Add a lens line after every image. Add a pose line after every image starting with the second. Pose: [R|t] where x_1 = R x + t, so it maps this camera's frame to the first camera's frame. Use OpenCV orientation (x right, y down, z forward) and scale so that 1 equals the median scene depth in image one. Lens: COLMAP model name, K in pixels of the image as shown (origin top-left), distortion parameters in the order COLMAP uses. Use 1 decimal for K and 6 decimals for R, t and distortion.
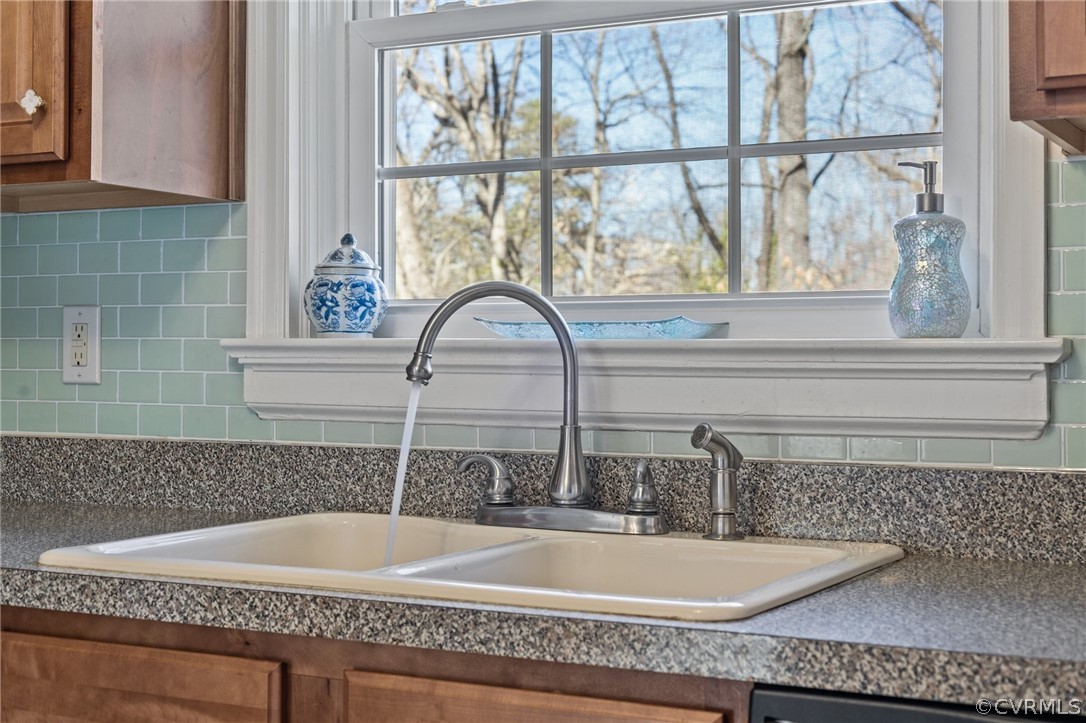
lens RADIAL K [[1635.1, 0, 551.4], [0, 1635.1, 357.2], [0, 0, 1]] dist [-0.010307, 0.000000]
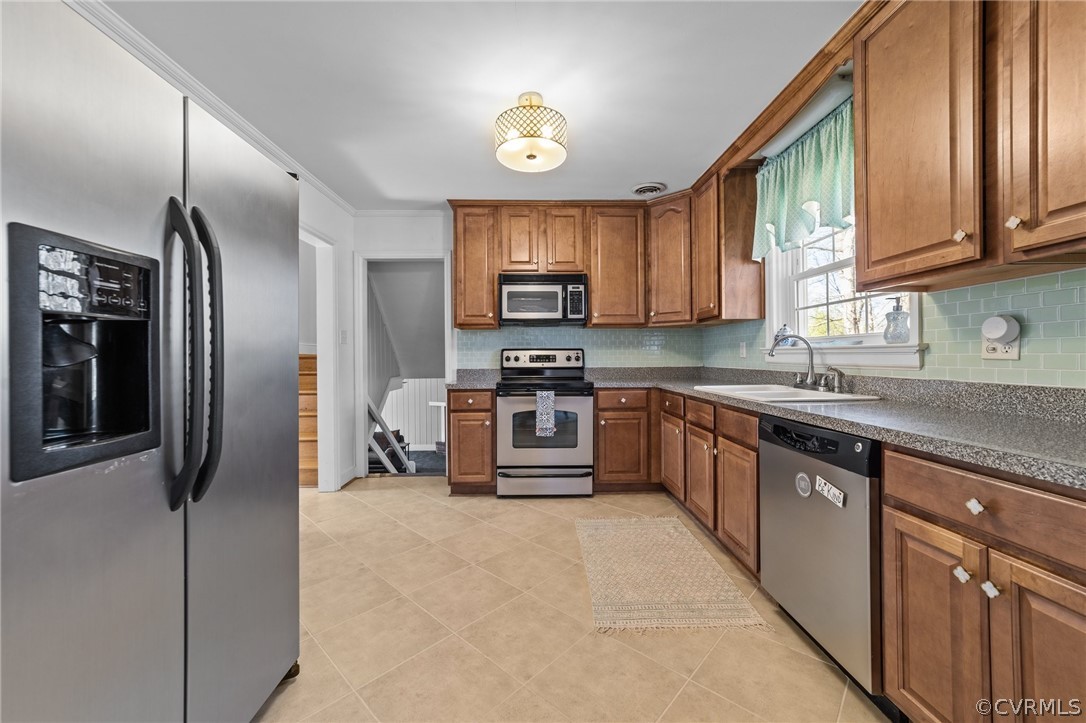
lens RADIAL K [[418.6, 0, 542.4], [0, 418.6, 357.8], [0, 0, 1]] dist [-0.012203, 0.006005]
pose [[0.502878, -0.004813, -0.864344, 0.641032], [0.014220, 0.999895, 0.002706, 0.006464], [0.864240, -0.013652, 0.502894, -0.192685]]
